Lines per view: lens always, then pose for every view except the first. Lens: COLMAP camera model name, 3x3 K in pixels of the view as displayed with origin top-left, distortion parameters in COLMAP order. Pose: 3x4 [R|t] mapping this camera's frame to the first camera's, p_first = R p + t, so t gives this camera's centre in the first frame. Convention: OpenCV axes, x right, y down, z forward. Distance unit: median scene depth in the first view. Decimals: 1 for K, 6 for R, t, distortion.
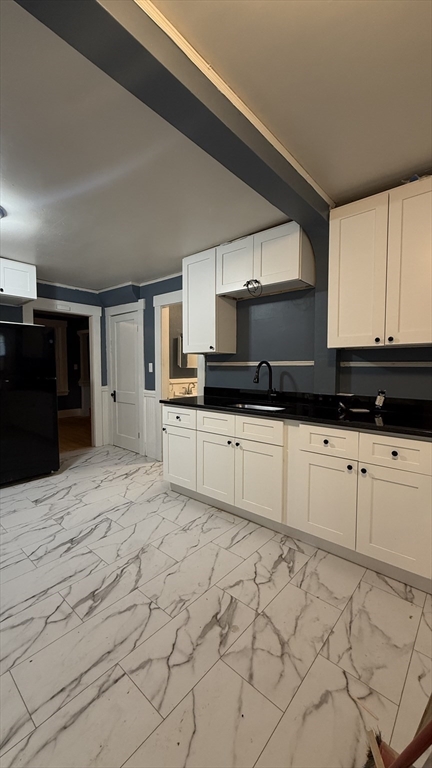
lens RADIAL K [[305.1, 0, 214.1], [0, 305.1, 379.2], [0, 0, 1]] dist [-0.000357, 0.000490]
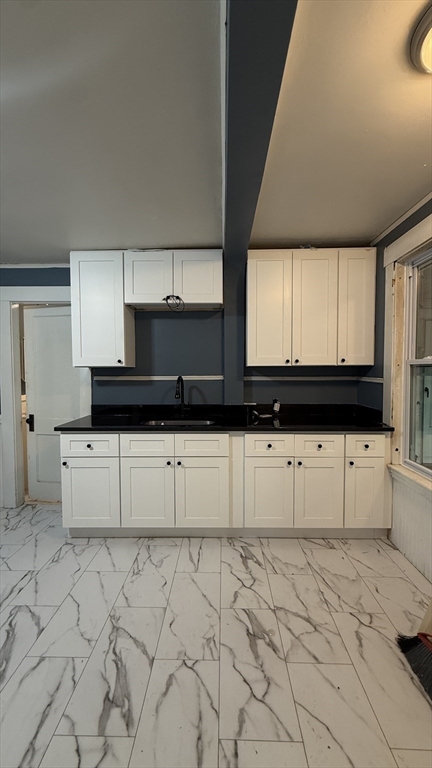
lens RADIAL K [[305.1, 0, 216.4], [0, 305.1, 381.2], [0, 0, 1]] dist [-0.000357, 0.000490]
pose [[0.766817, -0.031016, 0.641116, -0.746559], [0.033091, 0.999414, 0.008771, -0.091252], [-0.641012, 0.014490, 0.767394, 0.278078]]
